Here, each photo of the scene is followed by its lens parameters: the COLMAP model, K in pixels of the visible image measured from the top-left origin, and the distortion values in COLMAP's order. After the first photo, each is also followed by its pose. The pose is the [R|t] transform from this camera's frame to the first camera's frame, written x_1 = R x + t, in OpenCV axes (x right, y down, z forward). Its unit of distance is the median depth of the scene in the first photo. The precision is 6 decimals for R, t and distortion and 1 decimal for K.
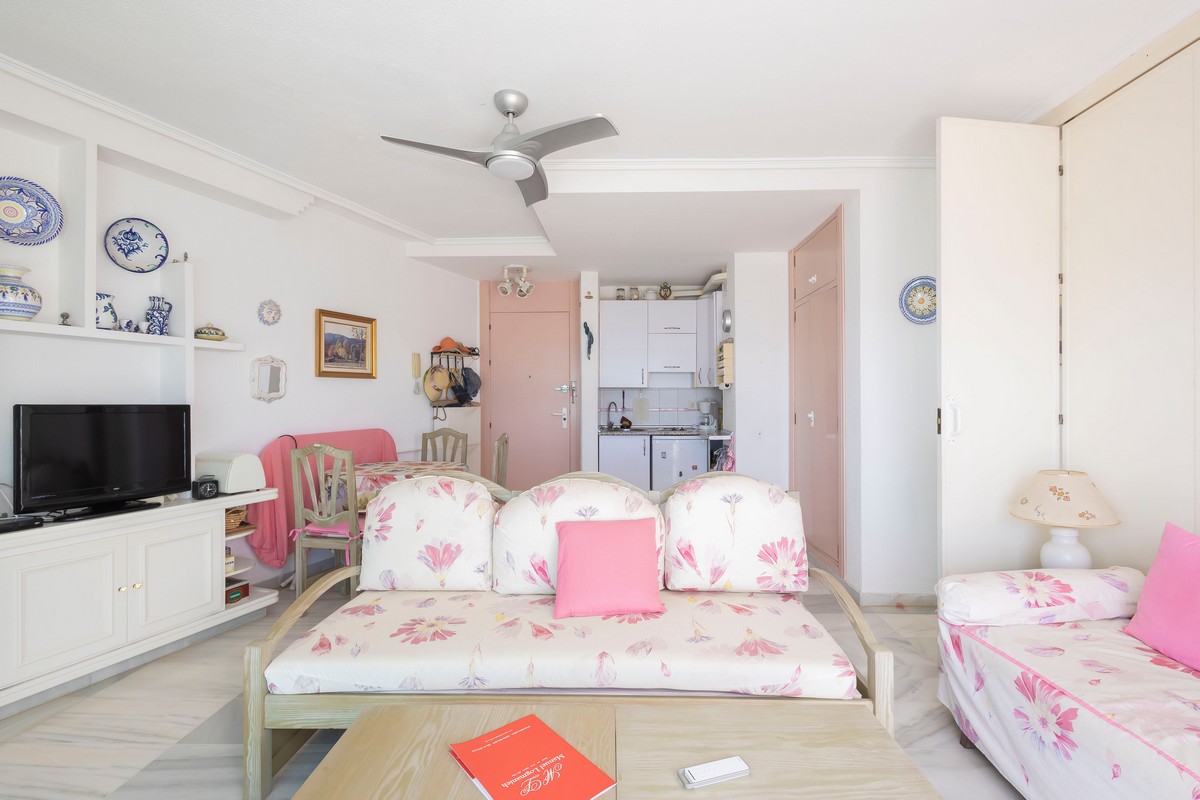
lens RADIAL K [[549.8, 0, 610.6], [0, 549.8, 402.5], [0, 0, 1]] dist [0.004667, -0.001167]
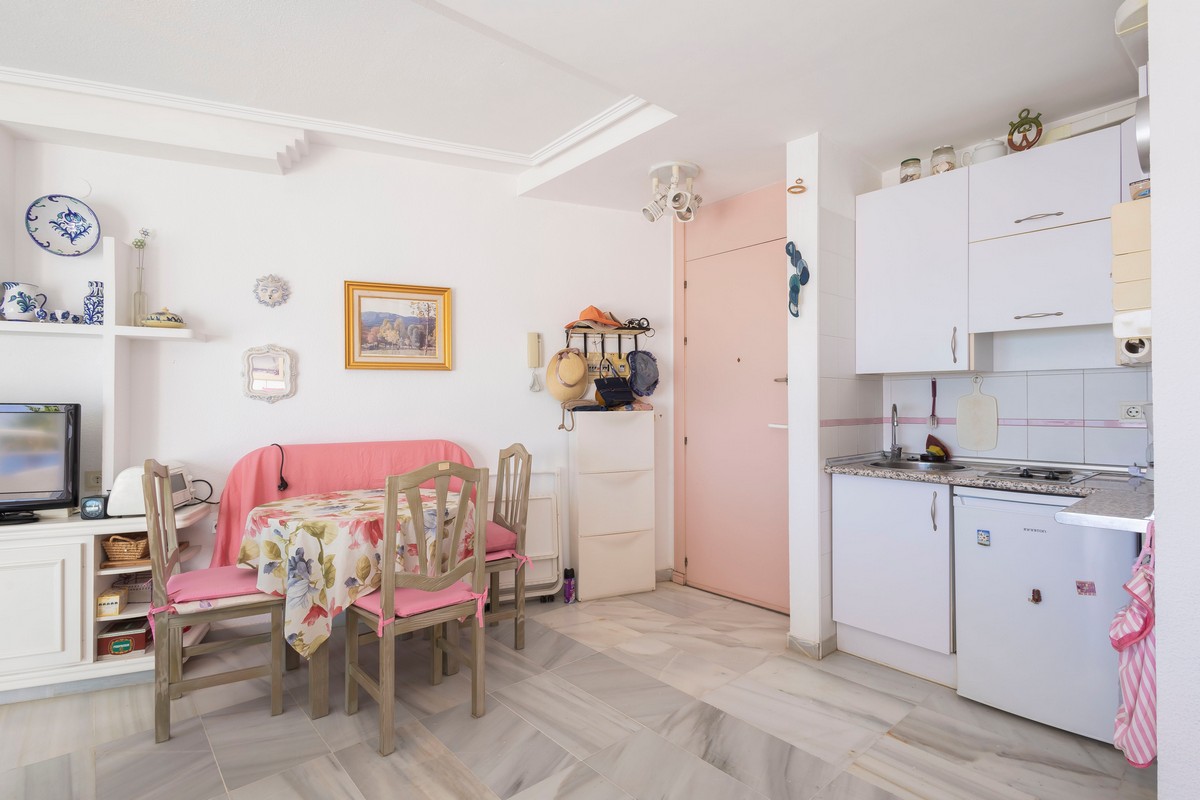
lens RADIAL K [[578.6, 0, 609.7], [0, 578.6, 402.5], [0, 0, 1]] dist [0.008572, -0.000870]
pose [[0.675130, -0.000786, -0.737698, 0.392099], [-0.004383, 0.999978, -0.005077, 0.002676], [0.737686, 0.006660, 0.675111, 0.913173]]
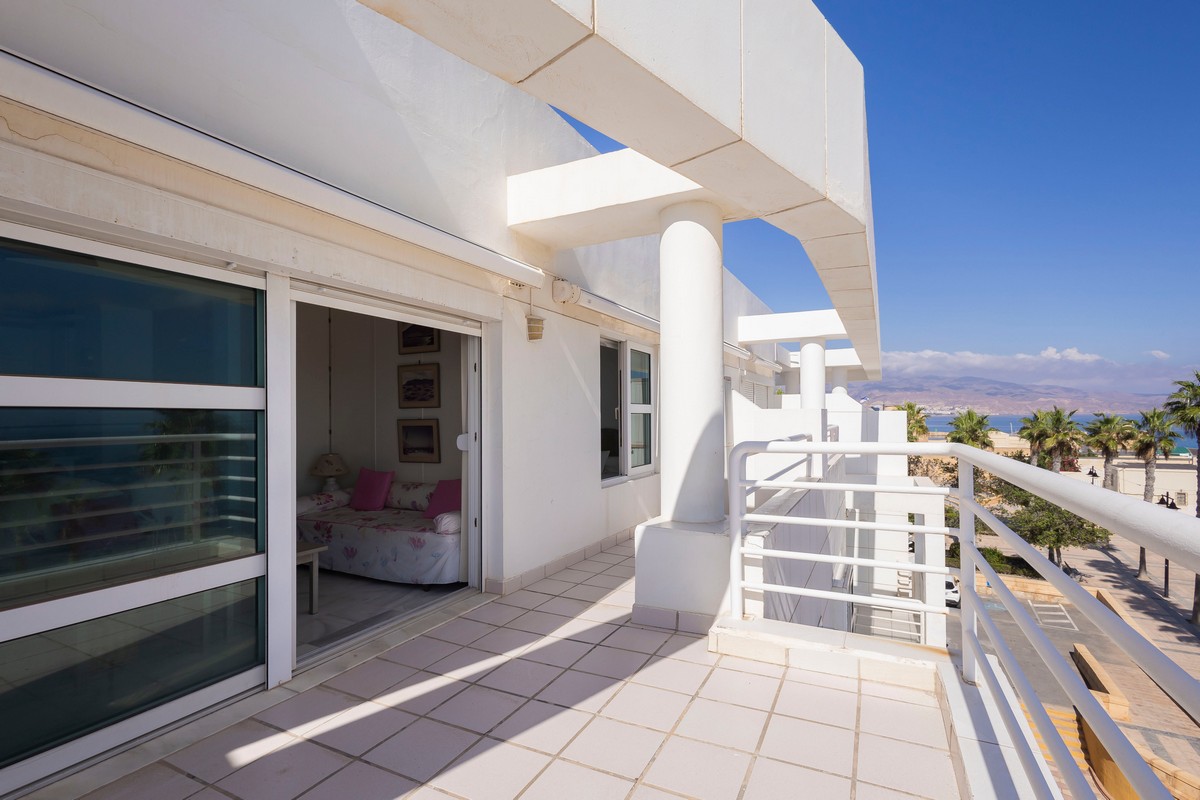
lens RADIAL K [[556.8, 0, 597.8], [0, 556.8, 411.0], [0, 0, 1]] dist [0.003363, -0.000021]
pose [[0.434040, 0.009183, 0.900847, -0.622702], [0.005483, 0.999903, -0.012835, -0.015941], [-0.900877, 0.010510, 0.433947, -0.798045]]
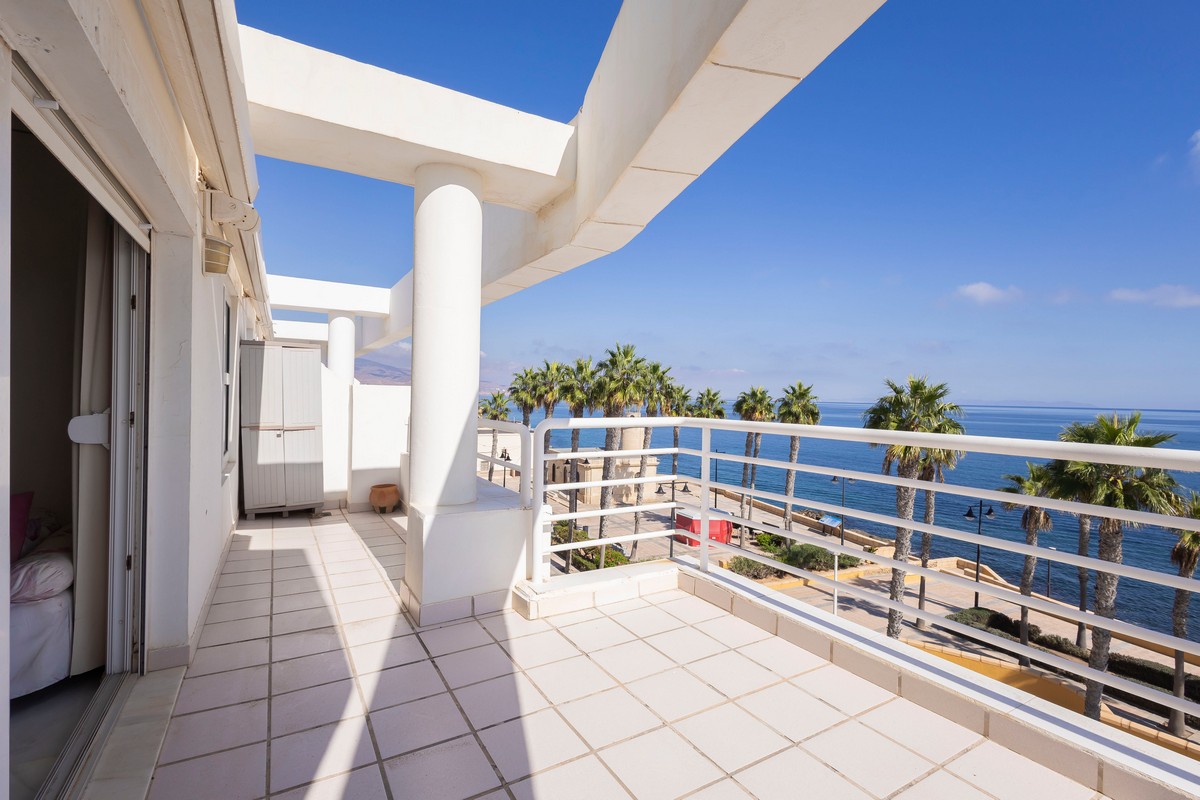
lens RADIAL K [[549.8, 0, 600.9], [0, 549.8, 402.0], [0, 0, 1]] dist [0.004667, -0.001167]
pose [[-0.533216, -0.015777, 0.845832, -0.570626], [-0.017541, 0.999817, 0.007591, -0.015188], [-0.845797, -0.010789, -0.533395, -0.135490]]
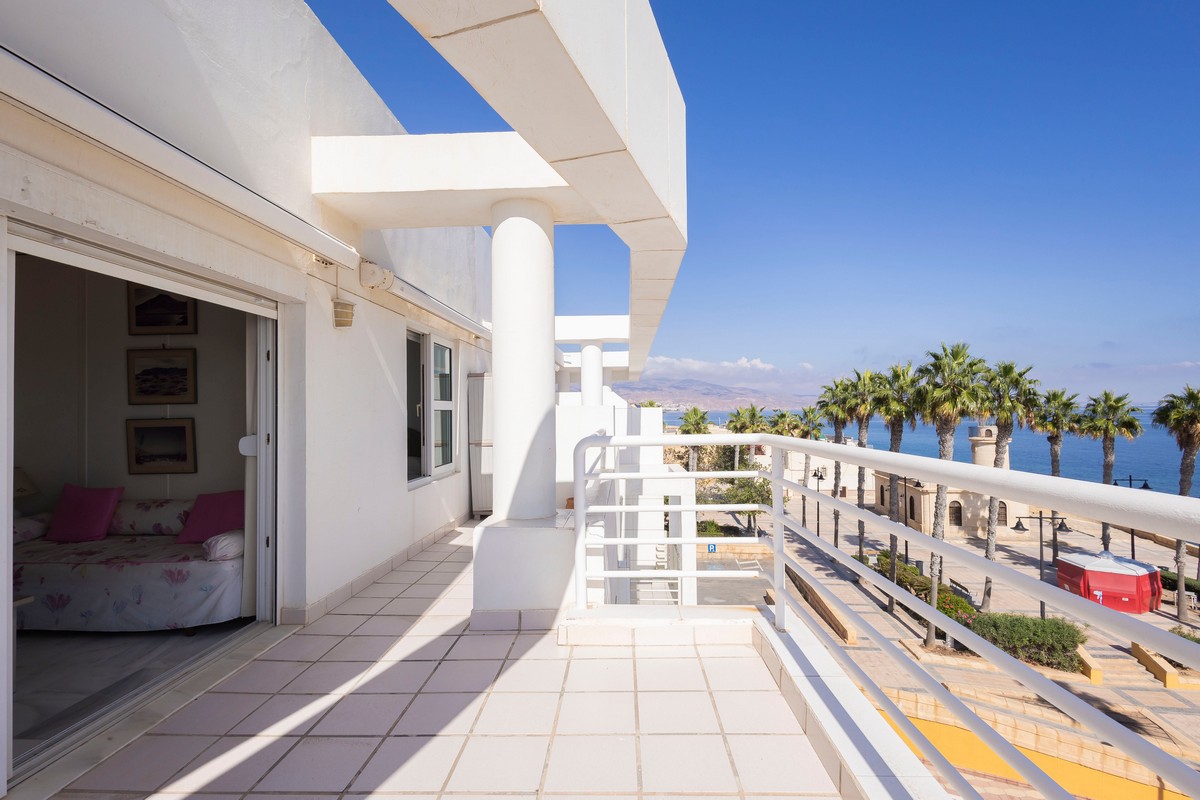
lens RADIAL K [[549.8, 0, 603.0], [0, 549.8, 400.7], [0, 0, 1]] dist [0.004667, -0.001167]
pose [[0.015766, 0.022308, 0.999627, -0.637131], [0.011931, 0.999676, -0.022498, -0.016146], [-0.999805, 0.012281, 0.015495, -0.649001]]
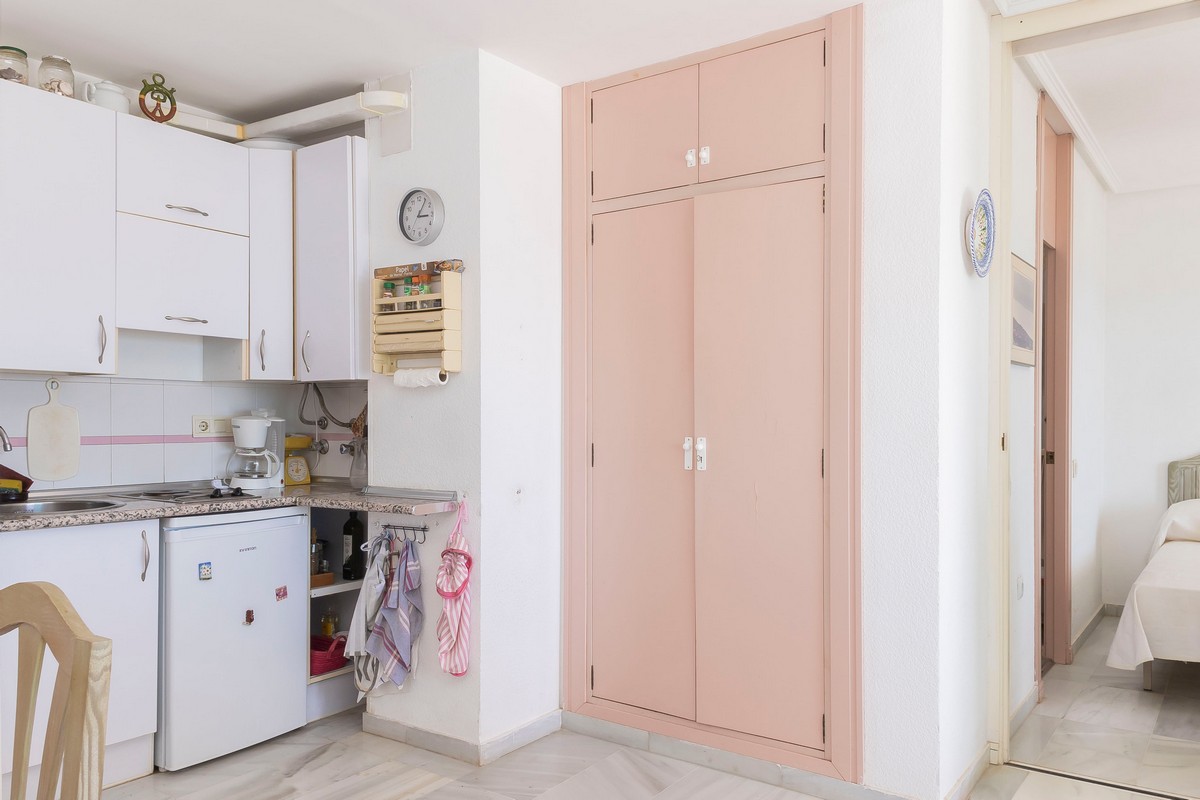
lens RADIAL K [[888.3, 0, 604.7], [0, 888.3, 420.6], [0, 0, 1]] dist [0.052923, -0.039344]
pose [[0.557668, 0.001468, 0.830062, -0.403991], [-0.000295, 0.999999, -0.001570, 0.003198], [-0.830064, 0.000630, 0.557668, 0.841969]]
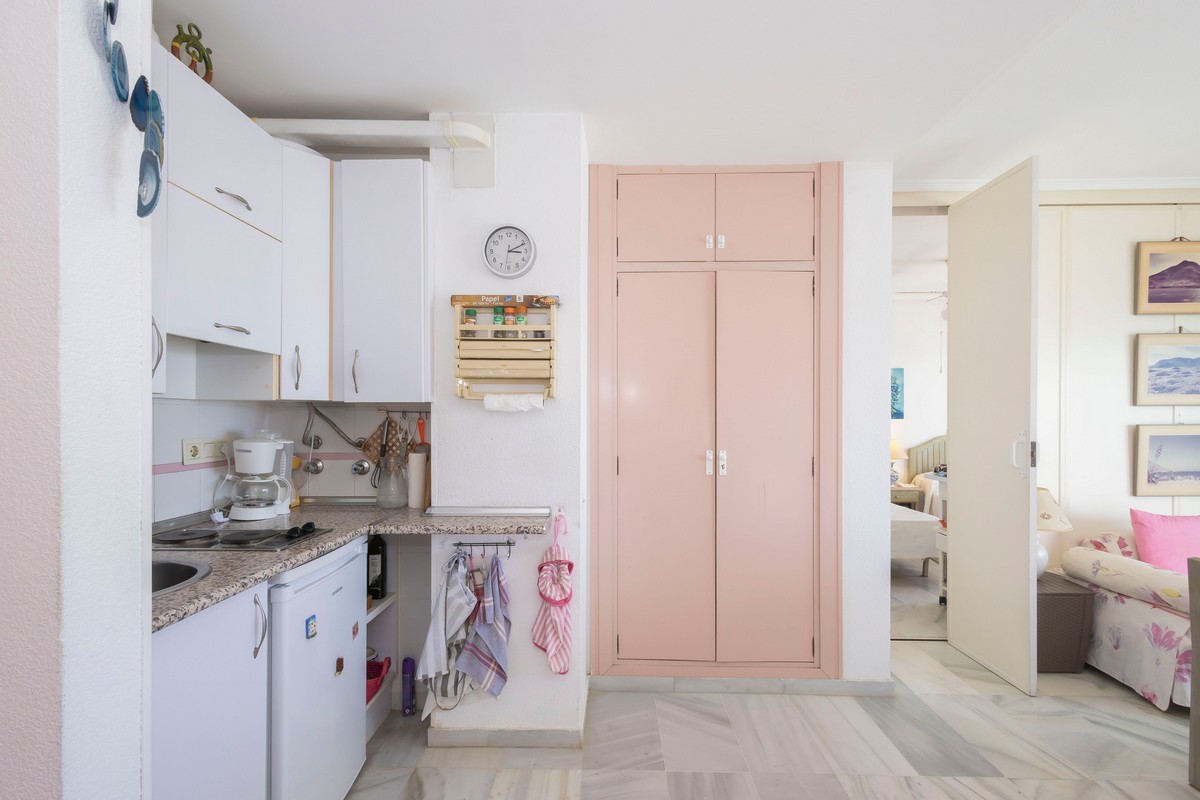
lens RADIAL K [[556.8, 0, 616.8], [0, 556.8, 418.9], [0, 0, 1]] dist [0.003363, -0.000021]
pose [[-0.005022, -0.000226, 0.999987, -0.354817], [0.001970, 0.999998, 0.000236, -0.027599], [-0.999985, 0.001971, -0.005021, 1.470678]]
